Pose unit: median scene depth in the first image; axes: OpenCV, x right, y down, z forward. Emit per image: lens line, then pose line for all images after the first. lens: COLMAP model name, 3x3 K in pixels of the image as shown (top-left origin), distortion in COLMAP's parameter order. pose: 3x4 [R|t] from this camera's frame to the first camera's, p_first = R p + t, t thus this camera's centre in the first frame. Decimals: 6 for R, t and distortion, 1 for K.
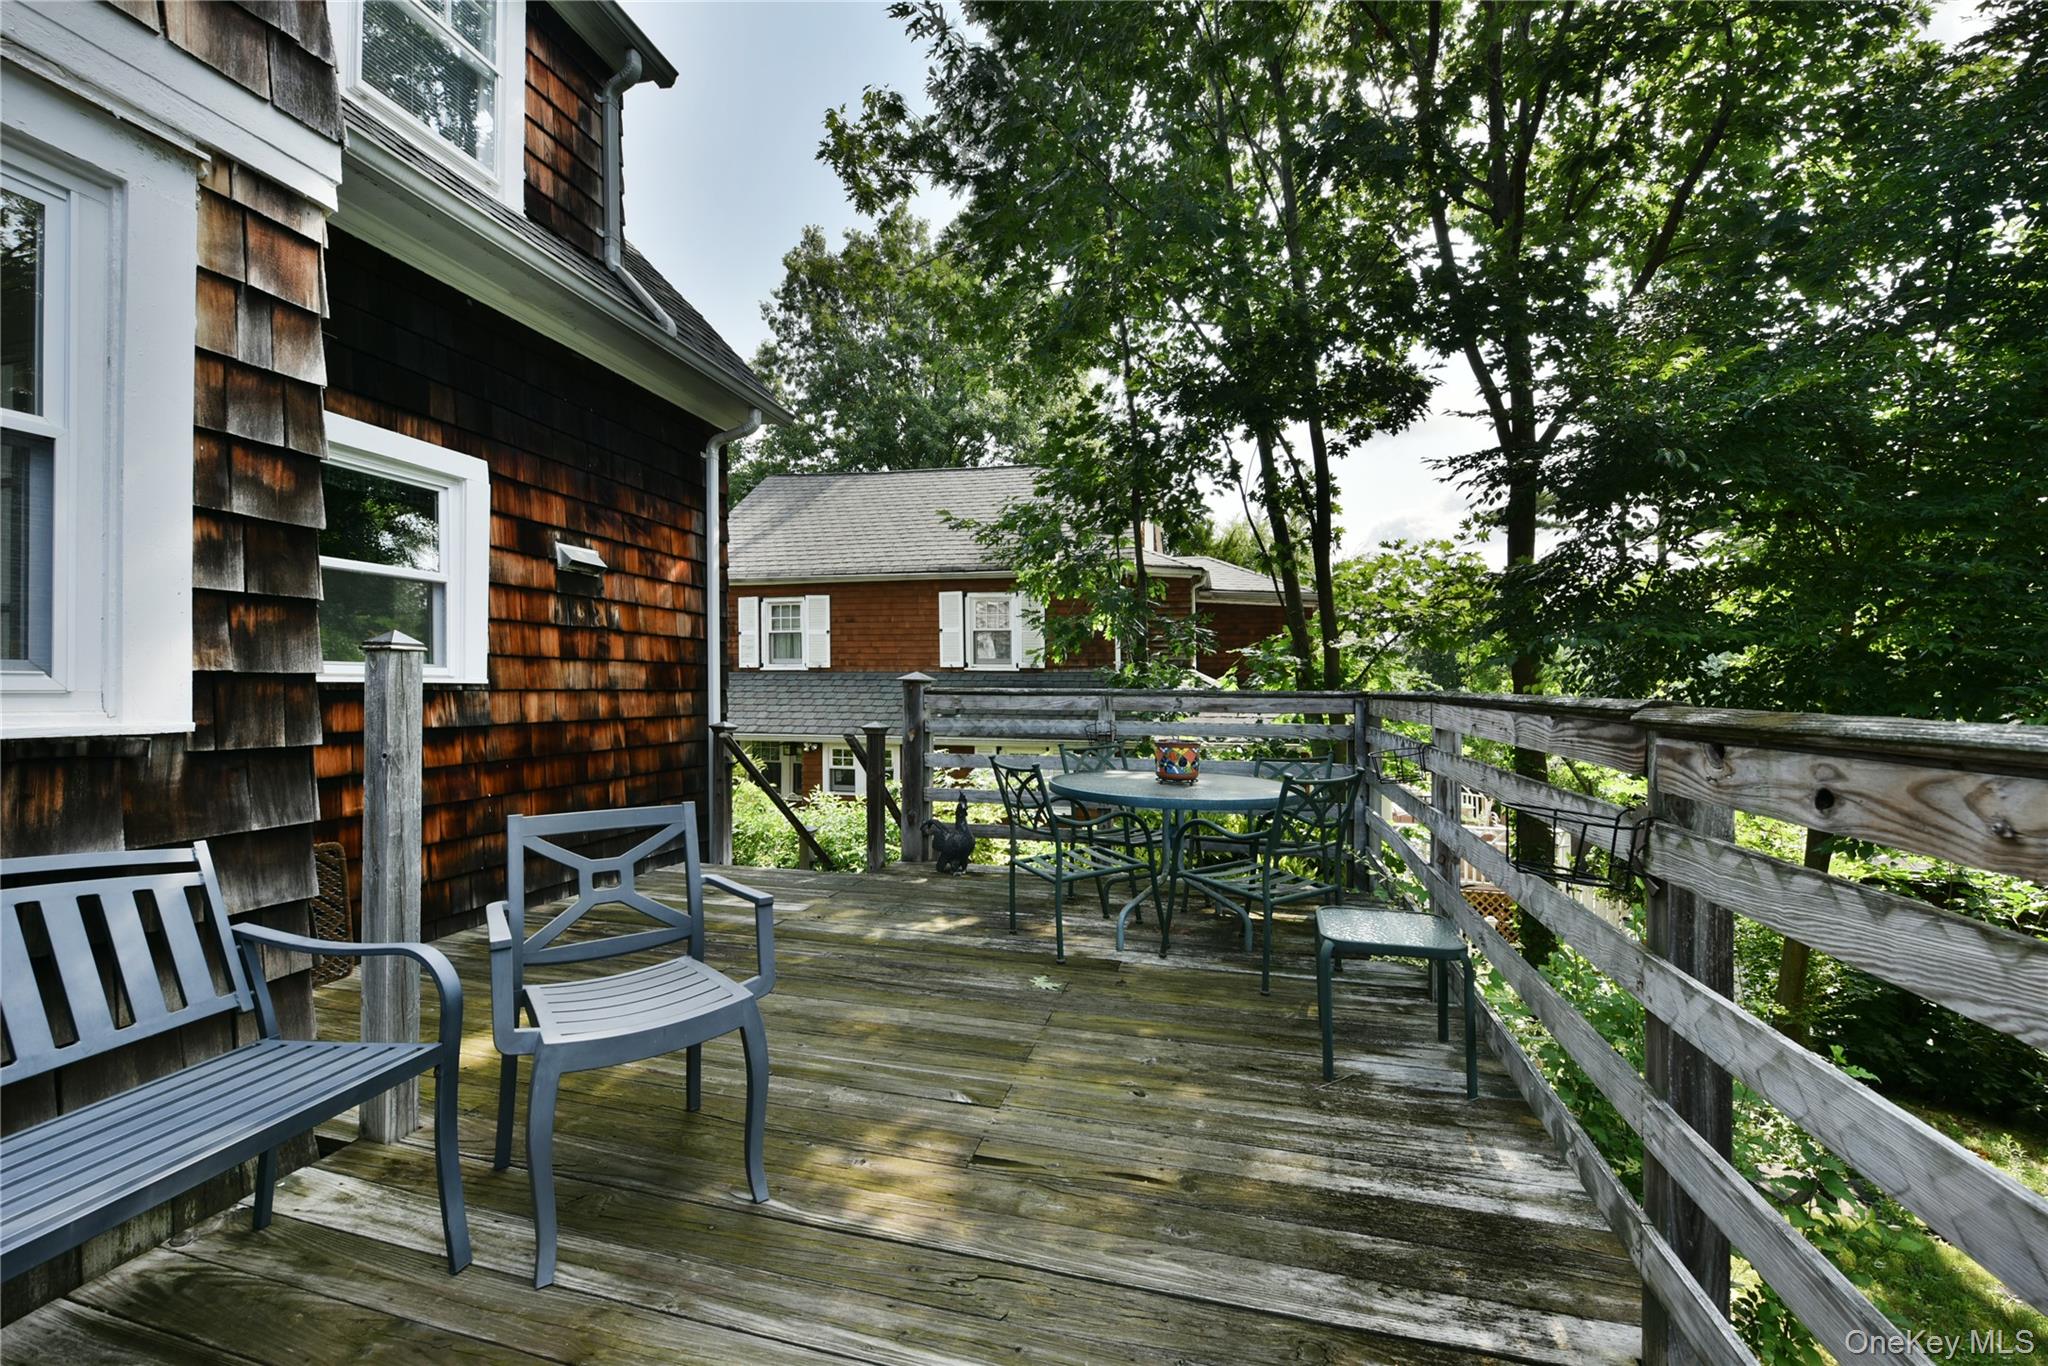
lens RADIAL K [[809.9, 0, 1012.6], [0, 809.9, 687.6], [0, 0, 1]] dist [0.000089, -0.001527]
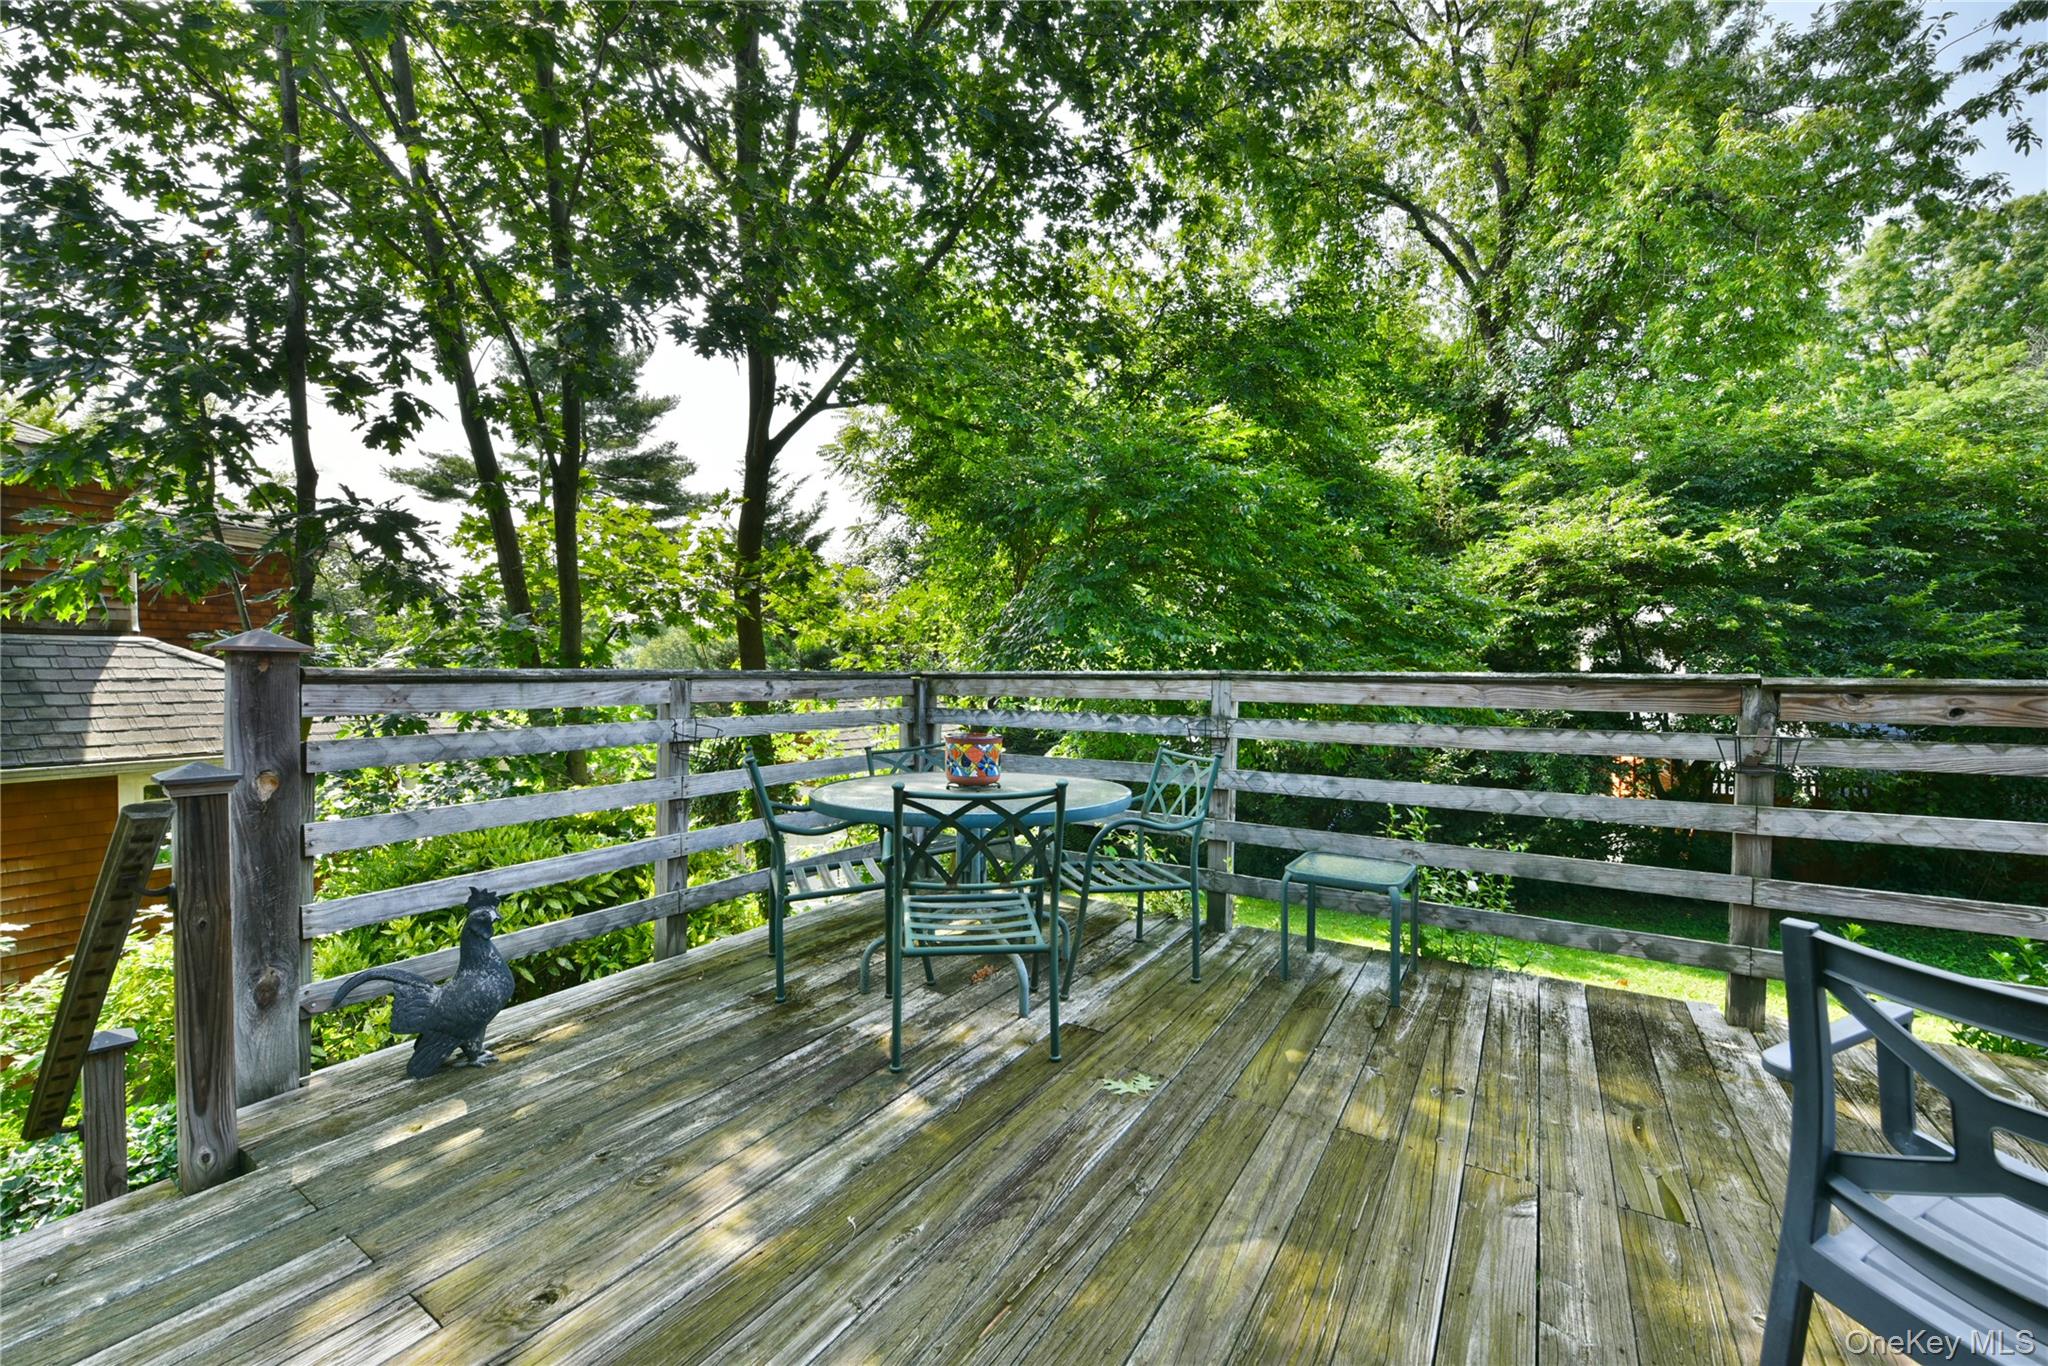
lens RADIAL K [[809.9, 0, 1021.7], [0, 809.9, 674.2], [0, 0, 1]] dist [0.000089, -0.001527]
pose [[0.295658, -0.004509, 0.955283, -0.576935], [-0.005127, 0.999967, 0.006307, 0.000277], [-0.955280, -0.006762, 0.295625, 0.763643]]
